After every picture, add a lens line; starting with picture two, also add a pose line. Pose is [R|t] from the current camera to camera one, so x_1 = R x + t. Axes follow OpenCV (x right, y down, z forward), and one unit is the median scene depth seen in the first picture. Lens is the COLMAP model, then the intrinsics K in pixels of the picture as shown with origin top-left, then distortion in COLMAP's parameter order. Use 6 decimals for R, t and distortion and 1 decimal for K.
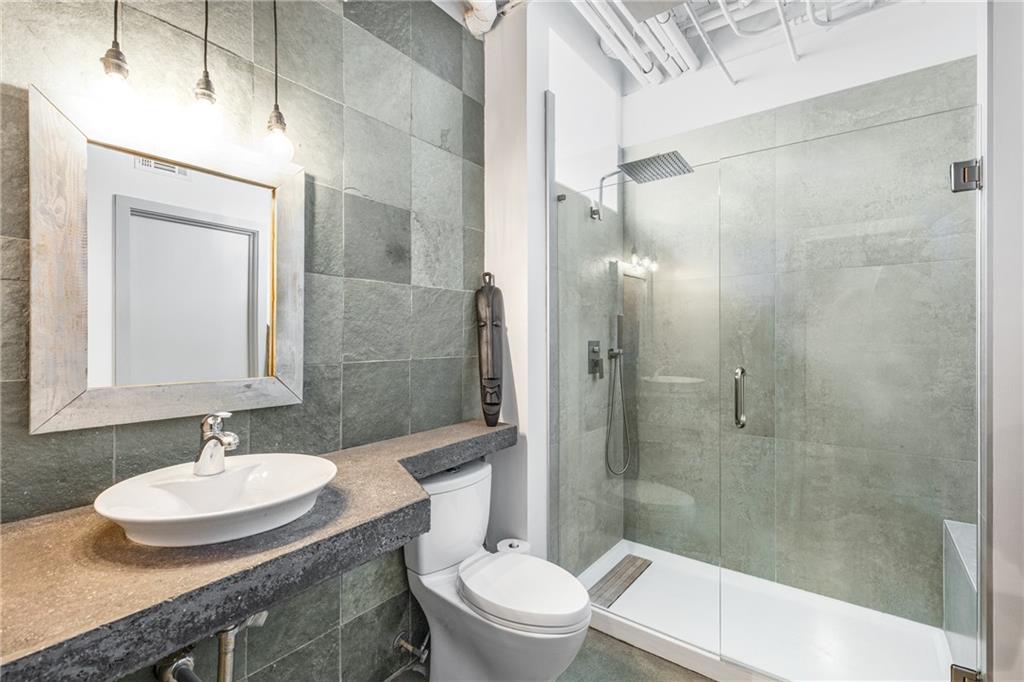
lens RADIAL K [[460.5, 0, 512.4], [0, 460.5, 338.2], [0, 0, 1]] dist [0.010851, -0.002310]
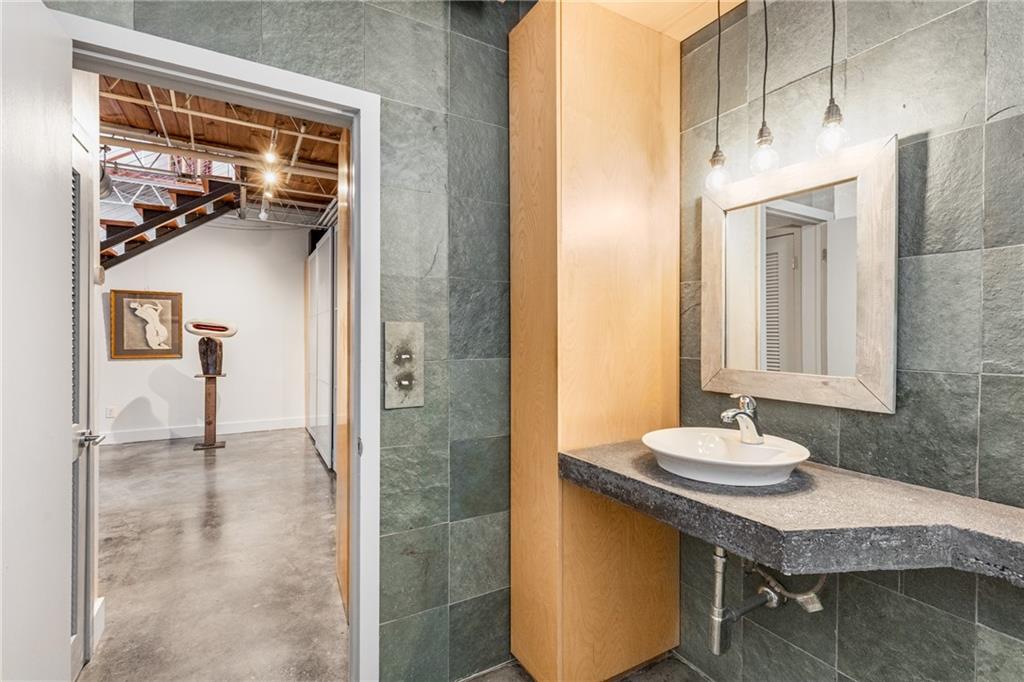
lens RADIAL K [[460.5, 0, 510.5], [0, 460.5, 336.9], [0, 0, 1]] dist [0.010851, -0.002310]
pose [[-0.379058, 0.002206, -0.925370, 0.597141], [-0.006690, 0.999964, 0.005124, -0.000288], [0.925349, 0.008133, -0.379030, 0.675093]]
